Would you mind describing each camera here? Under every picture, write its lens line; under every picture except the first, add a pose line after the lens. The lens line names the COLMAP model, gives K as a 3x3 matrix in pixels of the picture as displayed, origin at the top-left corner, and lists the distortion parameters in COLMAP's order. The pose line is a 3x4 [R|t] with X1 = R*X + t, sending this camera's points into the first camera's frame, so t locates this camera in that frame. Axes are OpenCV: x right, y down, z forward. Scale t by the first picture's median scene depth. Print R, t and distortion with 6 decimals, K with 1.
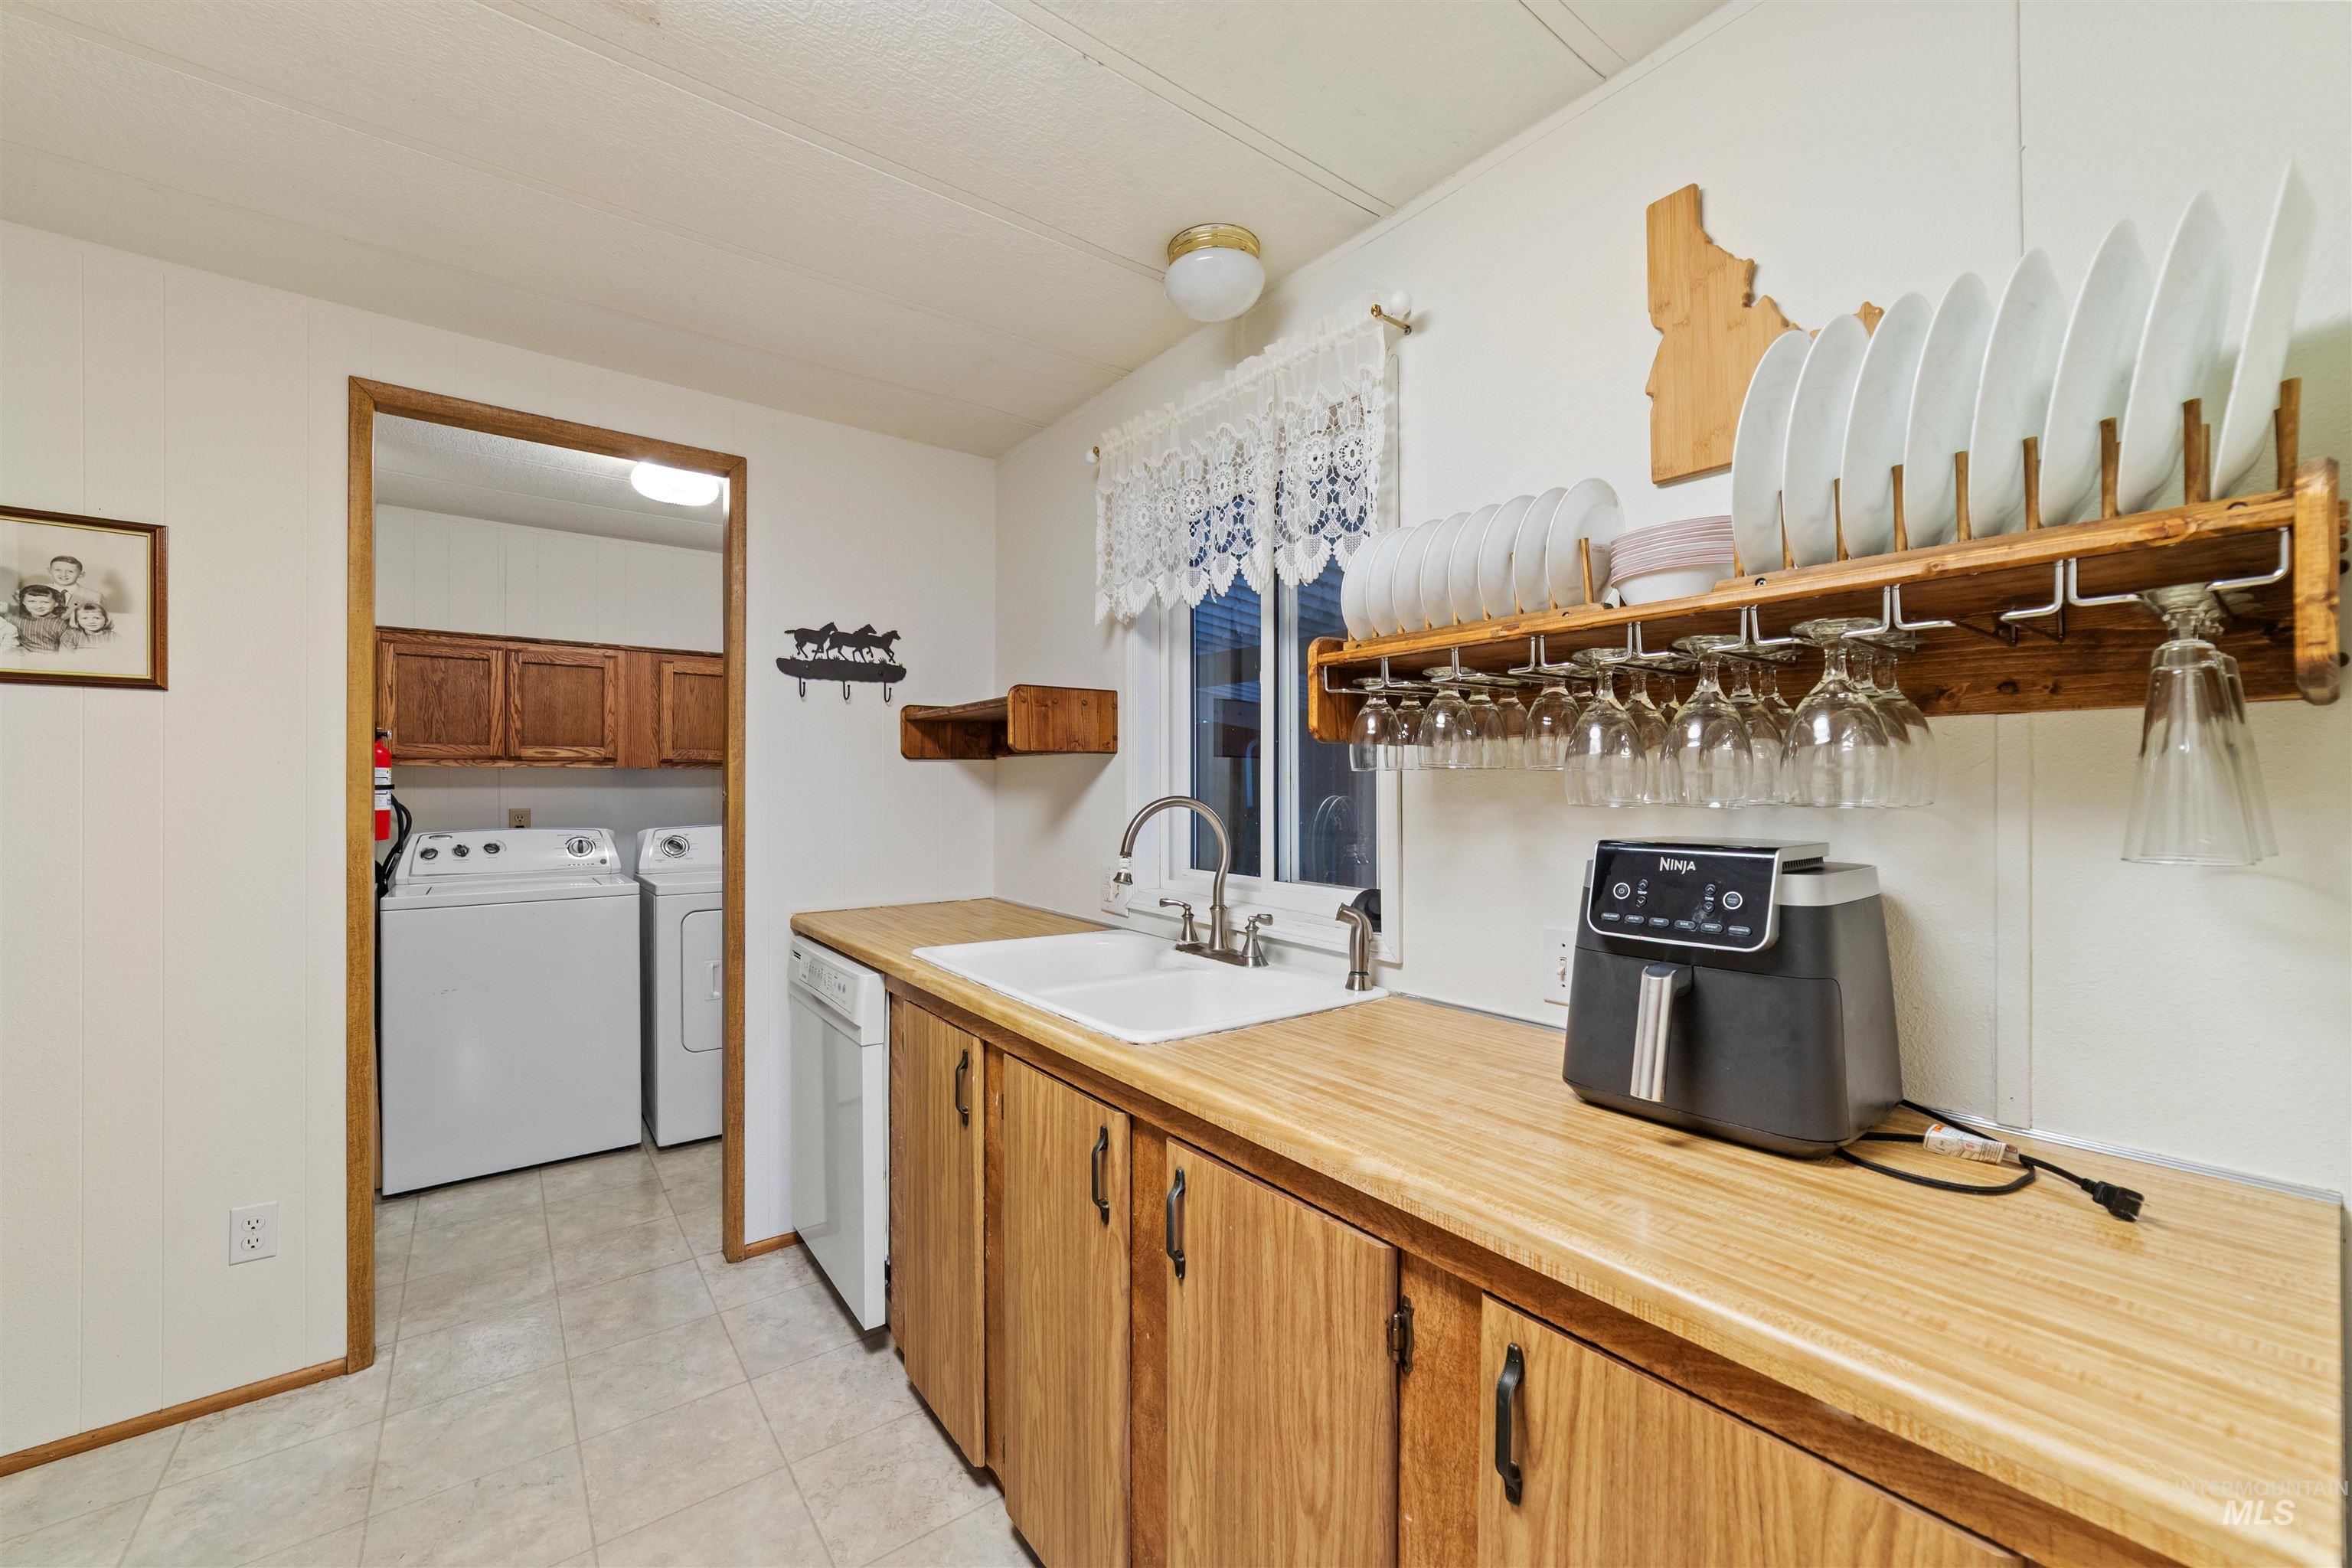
lens RADIAL K [[908.3, 0, 1166.3], [0, 908.3, 787.6], [0, 0, 1]] dist [-0.019016, 0.007429]
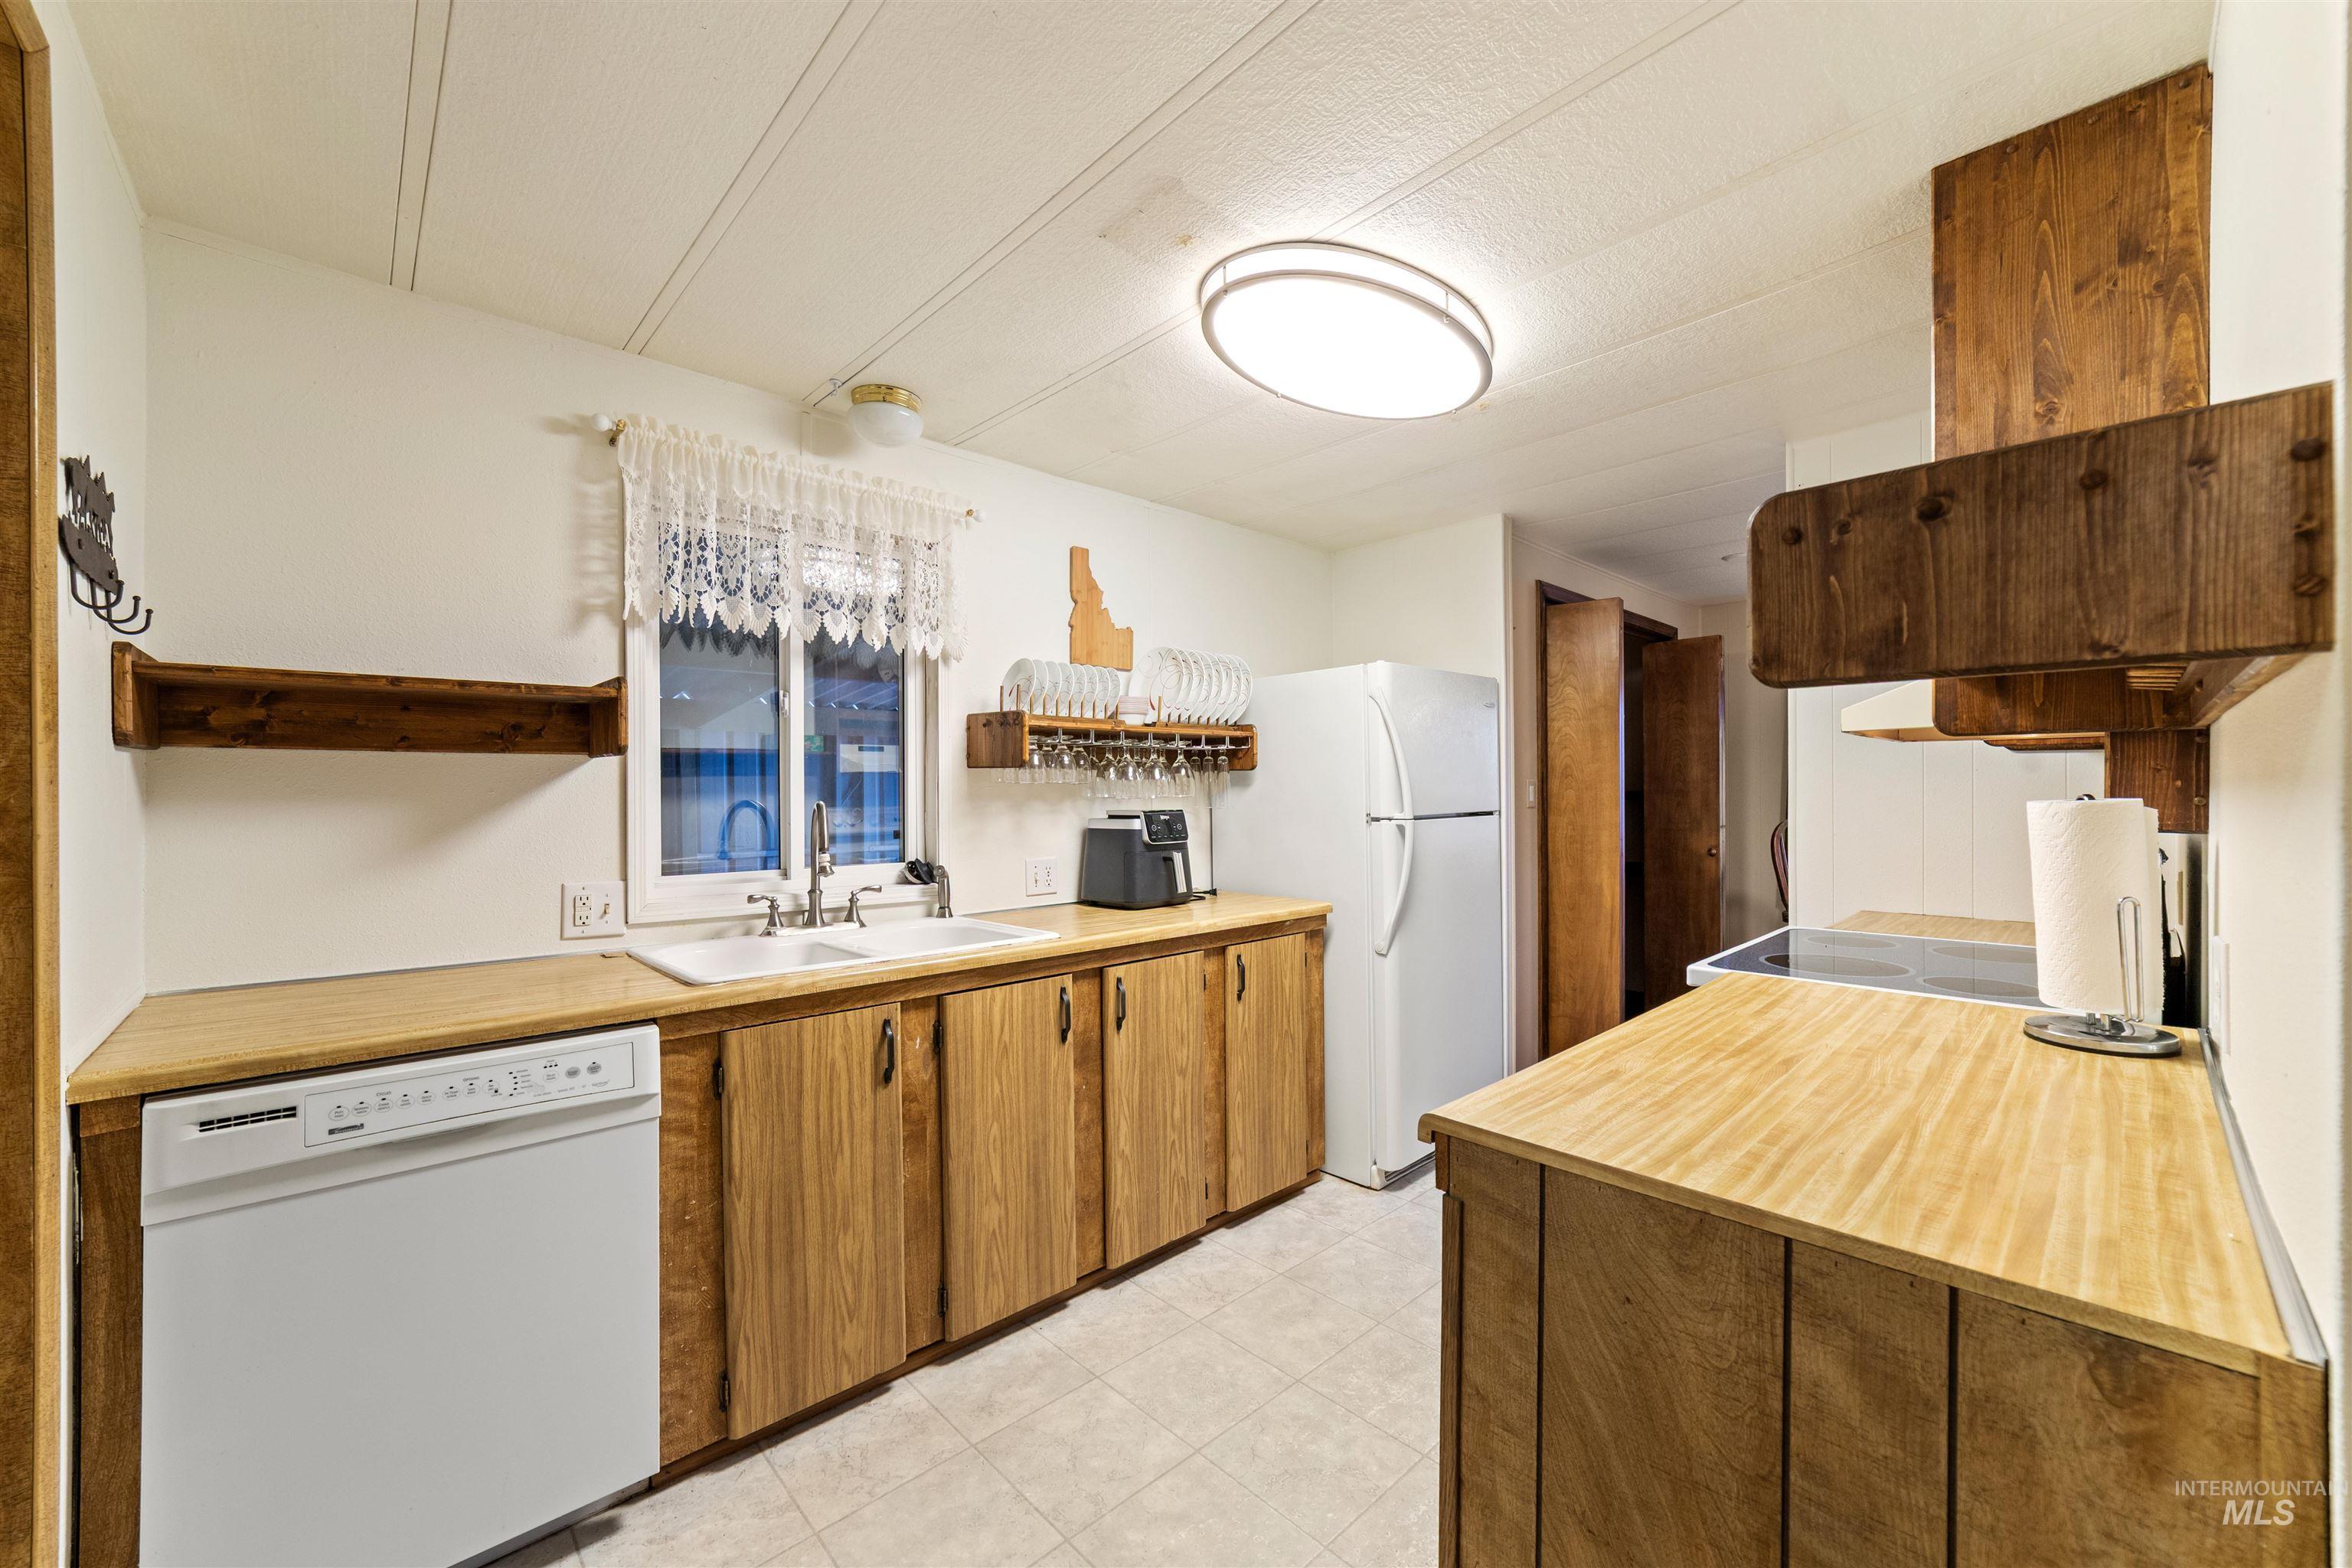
lens RADIAL K [[897.7, 0, 1165.5], [0, 897.7, 790.6], [0, 0, 1]] dist [-0.022696, 0.008169]
pose [[-0.098436, -0.006838, 0.995120, -0.975229], [0.001300, 0.999975, 0.007000, -0.009270], [-0.995143, 0.001982, -0.098425, 0.527366]]
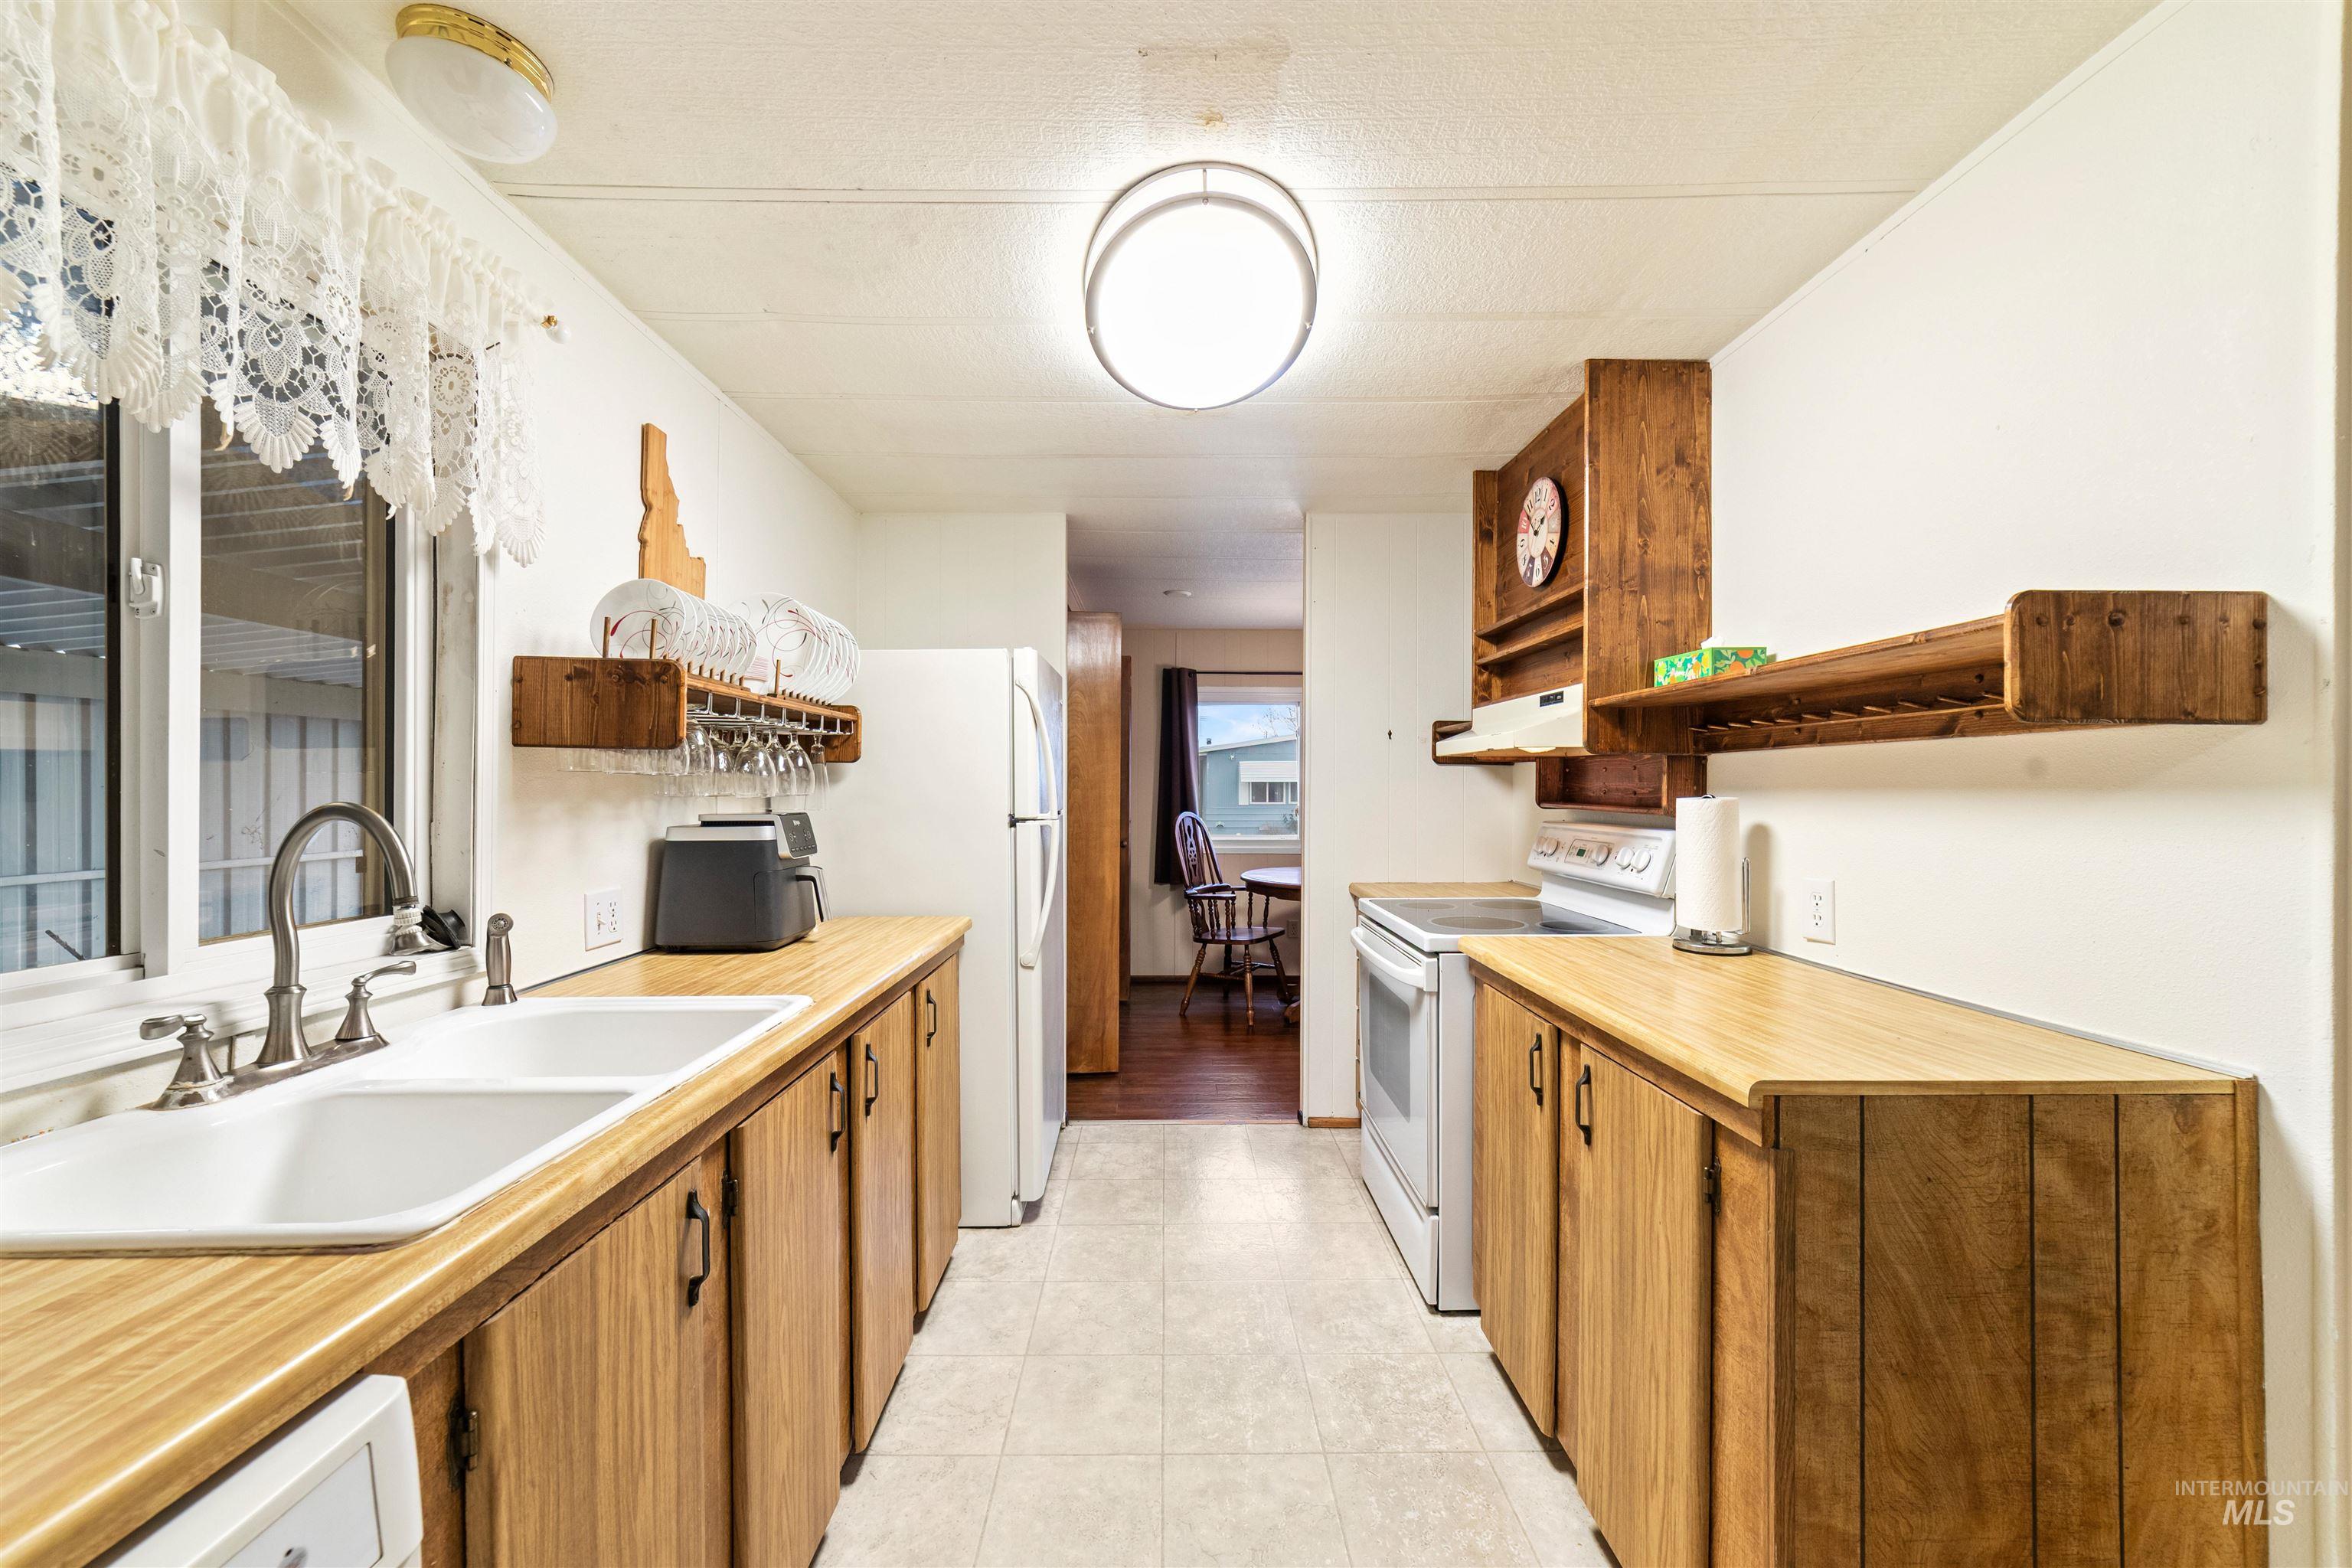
lens RADIAL K [[908.3, 0, 1166.3], [0, 908.3, 787.6], [0, 0, 1]] dist [-0.019016, 0.007429]
pose [[-0.797419, -0.008941, 0.603360, -0.614557], [-0.010443, 0.999945, 0.001016, -0.004834], [-0.603336, -0.005490, -0.797468, 0.916240]]
